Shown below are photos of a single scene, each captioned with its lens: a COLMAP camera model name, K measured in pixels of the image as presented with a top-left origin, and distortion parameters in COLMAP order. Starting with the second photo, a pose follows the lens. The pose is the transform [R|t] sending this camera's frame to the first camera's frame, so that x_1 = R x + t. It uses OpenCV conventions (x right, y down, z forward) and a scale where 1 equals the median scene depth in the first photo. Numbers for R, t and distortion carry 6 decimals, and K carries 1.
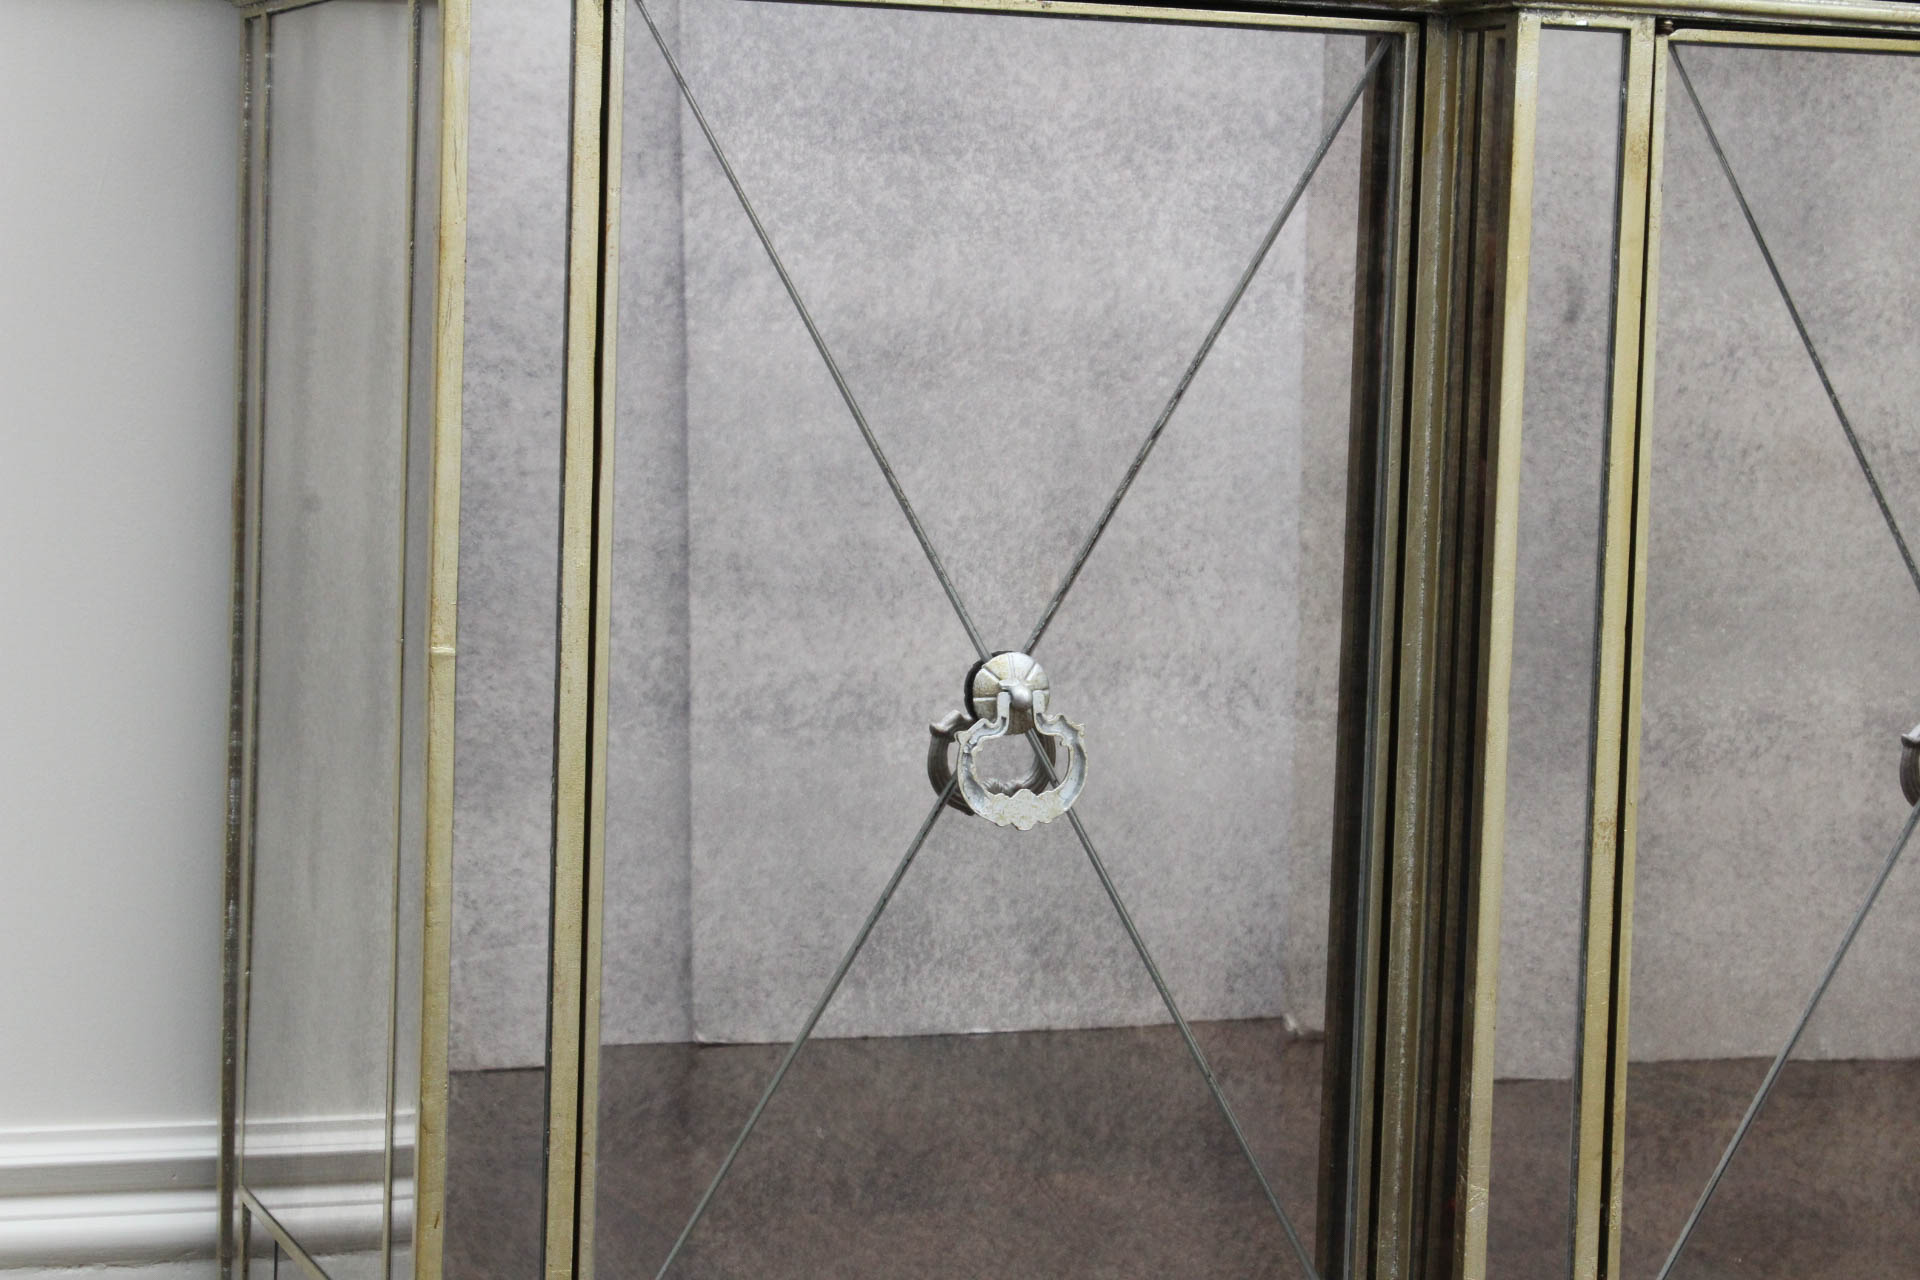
lens RADIAL K [[4212.2, 0, 940.9], [0, 4212.2, 620.2], [0, 0, 1]] dist [0.050464, 0.000000]
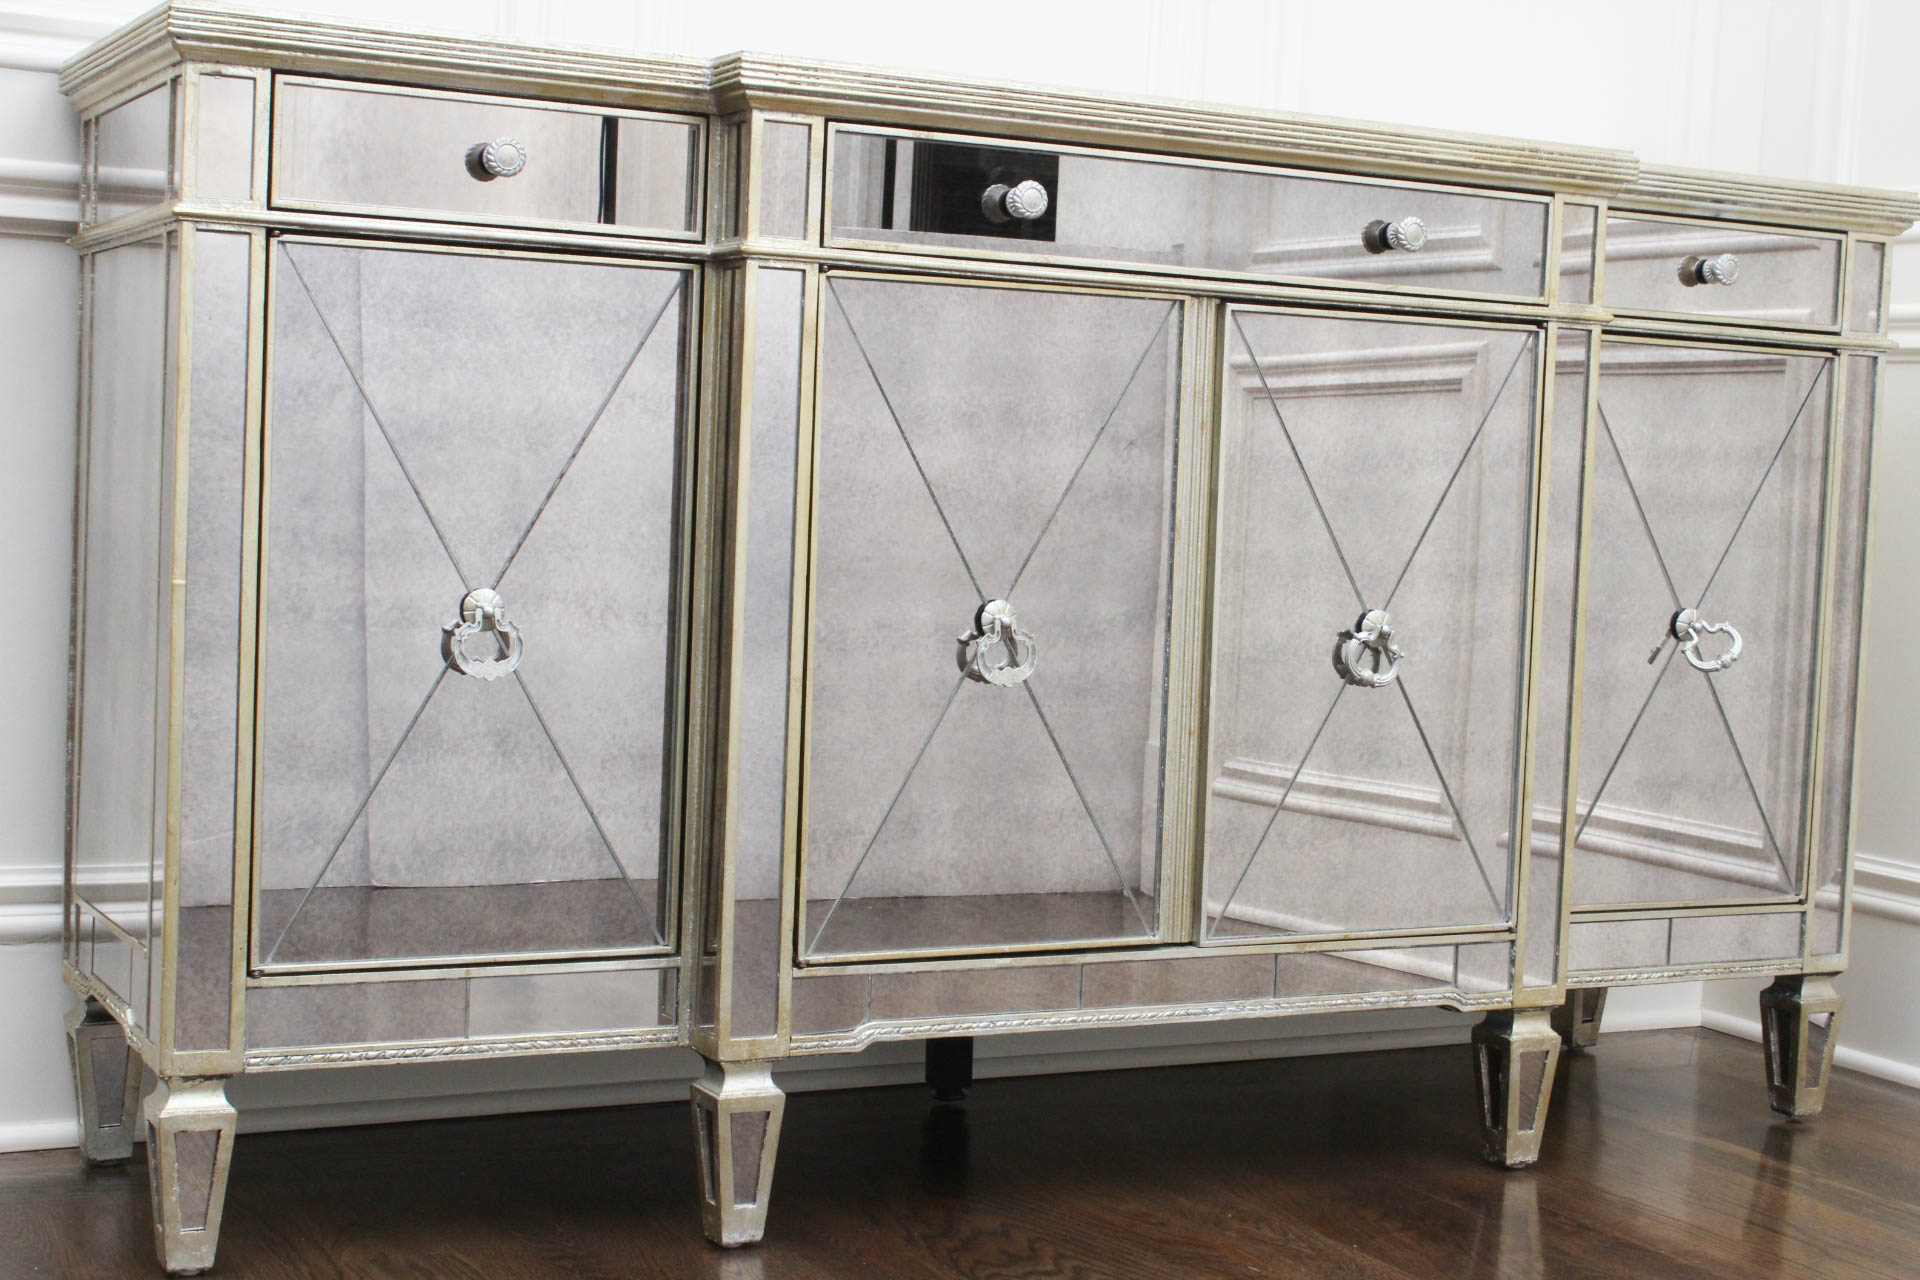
lens RADIAL K [[2882.5, 0, 962.5], [0, 2882.5, 625.2], [0, 0, 1]] dist [-0.040448, 0.000000]
pose [[0.991833, 0.000137, 0.127541, 0.064845], [0.002703, 0.999752, -0.022098, 0.053341], [-0.127512, 0.022263, 0.991587, -0.322700]]
